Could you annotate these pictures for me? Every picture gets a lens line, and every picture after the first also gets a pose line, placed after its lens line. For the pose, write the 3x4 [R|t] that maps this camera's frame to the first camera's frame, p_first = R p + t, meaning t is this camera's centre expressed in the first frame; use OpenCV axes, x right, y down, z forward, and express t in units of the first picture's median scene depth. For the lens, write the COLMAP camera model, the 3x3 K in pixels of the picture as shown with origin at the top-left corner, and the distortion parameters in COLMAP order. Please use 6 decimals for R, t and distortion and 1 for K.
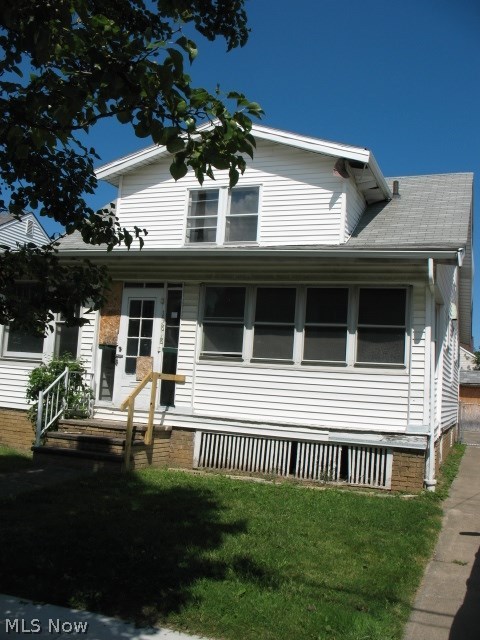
lens RADIAL K [[665.0, 0, 240.6], [0, 665.0, 317.9], [0, 0, 1]] dist [-0.161006, 0.000000]
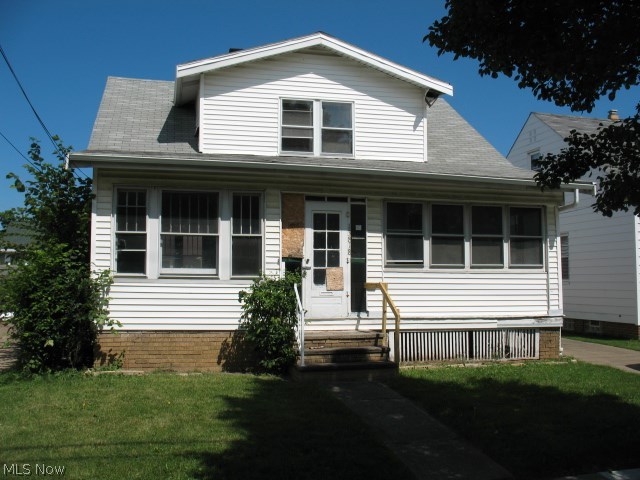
lens RADIAL K [[665.0, 0, 320.8], [0, 665.0, 238.6], [0, 0, 1]] dist [-0.161006, 0.000000]
pose [[0.822166, -0.026907, 0.568612, -0.782870], [-0.012267, 0.997813, 0.064953, -0.057250], [-0.569116, -0.060378, 0.820037, 0.150601]]
